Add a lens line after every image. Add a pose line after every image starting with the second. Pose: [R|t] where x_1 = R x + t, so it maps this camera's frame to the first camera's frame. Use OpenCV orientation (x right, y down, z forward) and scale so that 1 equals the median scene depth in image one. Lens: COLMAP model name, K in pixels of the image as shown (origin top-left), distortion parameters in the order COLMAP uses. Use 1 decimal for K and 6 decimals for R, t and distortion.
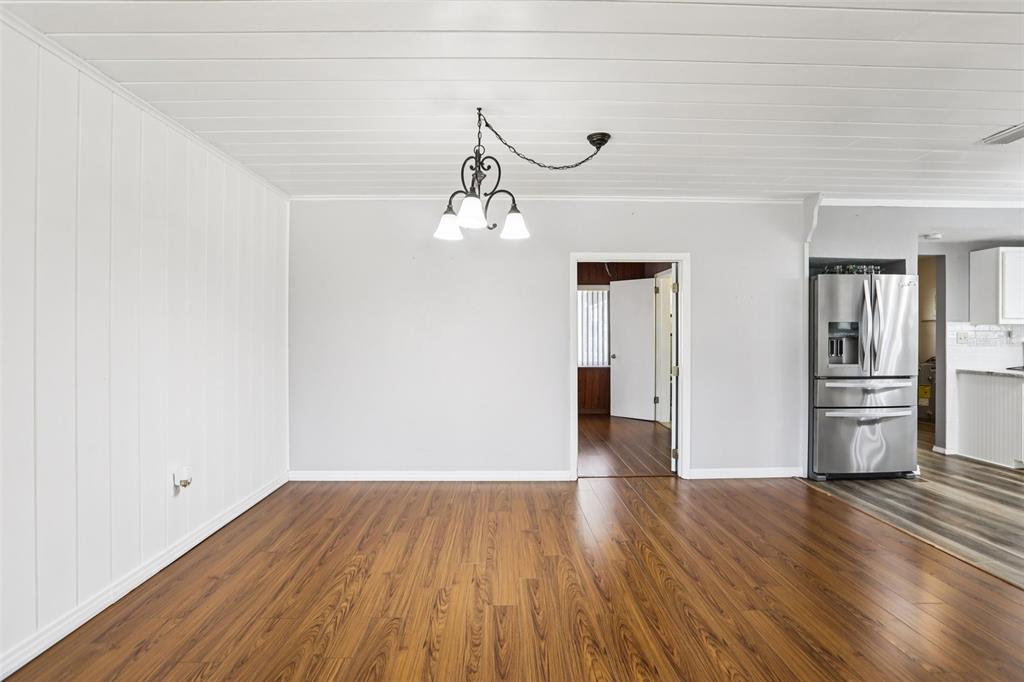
lens RADIAL K [[488.8, 0, 507.5], [0, 488.8, 343.6], [0, 0, 1]] dist [-0.002799, -0.000164]
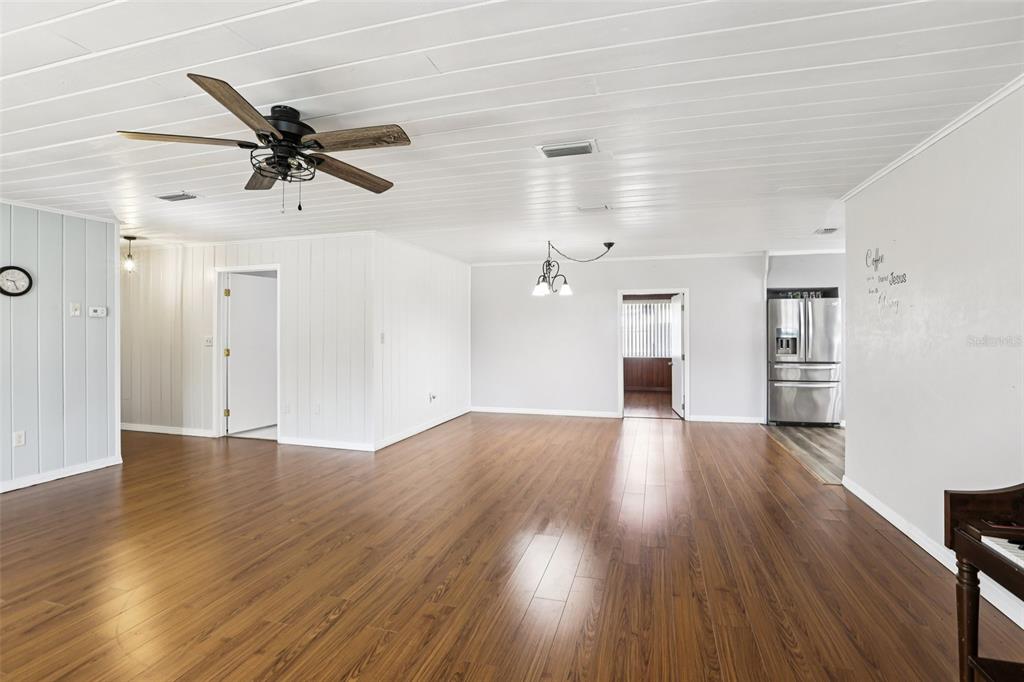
lens RADIAL K [[488.8, 0, 511.0], [0, 488.8, 333.8], [0, 0, 1]] dist [-0.002799, -0.000164]
pose [[0.952940, 0.002105, -0.303151, 0.301880], [-0.000678, 0.999988, 0.004815, -0.031237], [0.303158, -0.004383, 0.952930, -0.809609]]
